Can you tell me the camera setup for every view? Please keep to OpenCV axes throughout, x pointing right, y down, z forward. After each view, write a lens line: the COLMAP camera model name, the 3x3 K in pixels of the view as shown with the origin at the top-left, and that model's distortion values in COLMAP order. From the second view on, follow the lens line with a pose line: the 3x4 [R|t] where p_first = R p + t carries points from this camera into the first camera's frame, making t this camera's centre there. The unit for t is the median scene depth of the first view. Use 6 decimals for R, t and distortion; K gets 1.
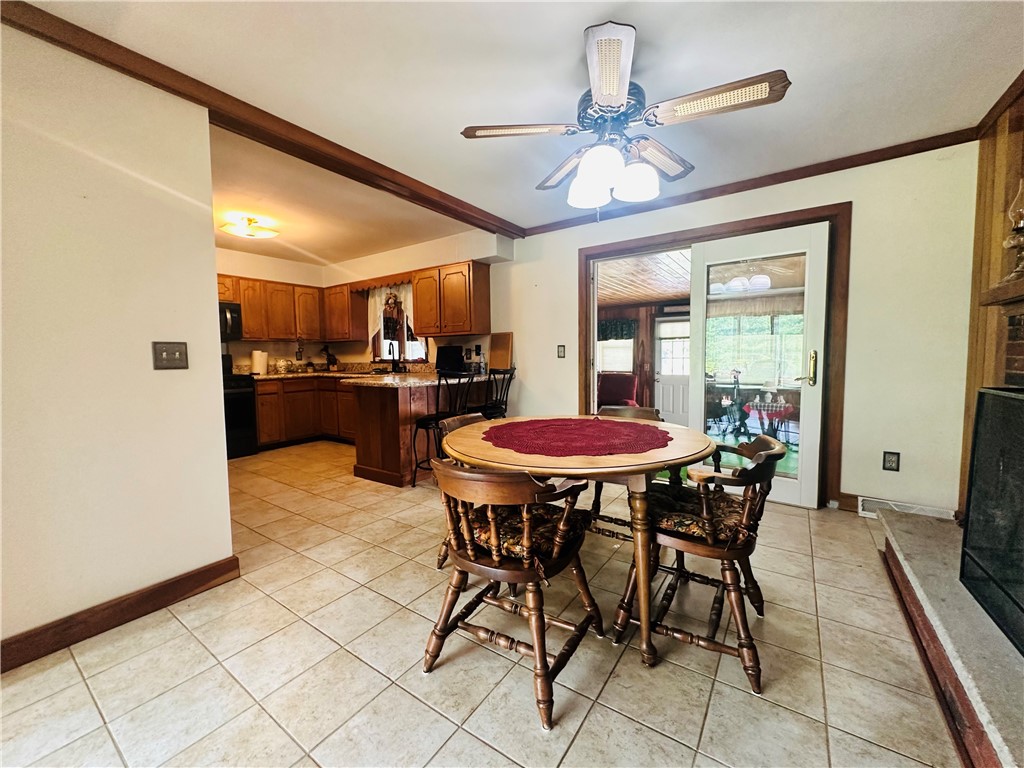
lens RADIAL K [[425.0, 0, 505.6], [0, 425.0, 383.5], [0, 0, 1]] dist [0.001289, 0.000111]
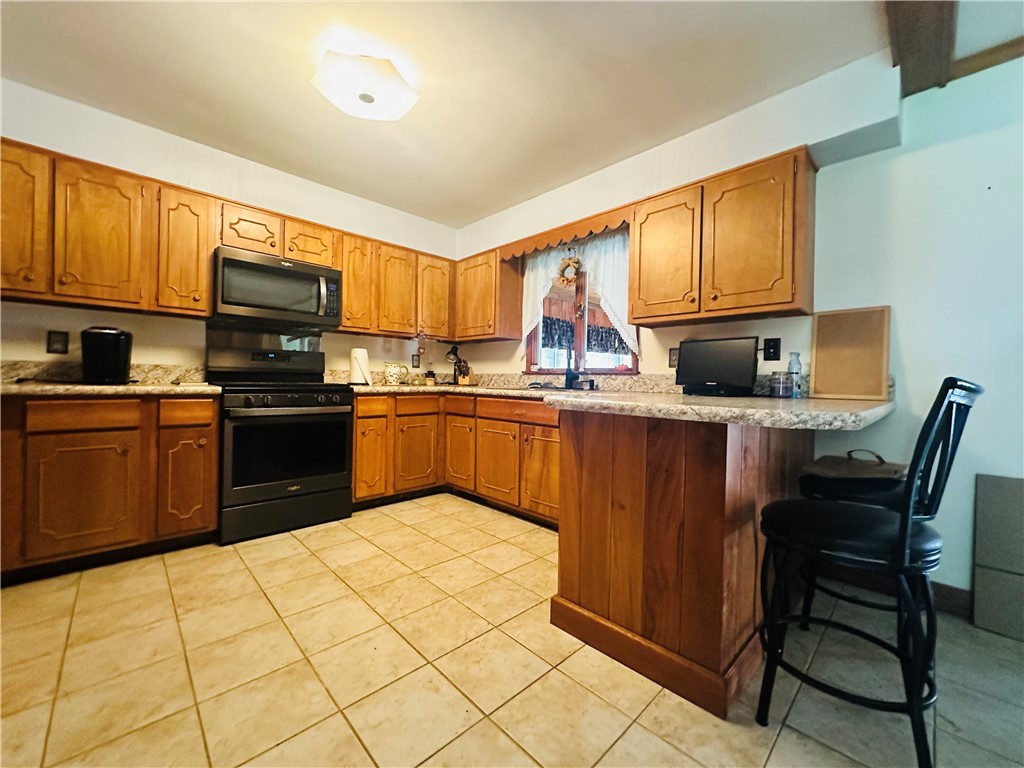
lens RADIAL K [[425.0, 0, 505.6], [0, 425.0, 383.5], [0, 0, 1]] dist [0.001289, 0.000111]
pose [[0.980426, 0.035079, -0.193736, -0.225401], [-0.046973, 0.997260, -0.057143, 0.002987], [0.191200, 0.065125, 0.979388, 0.385899]]
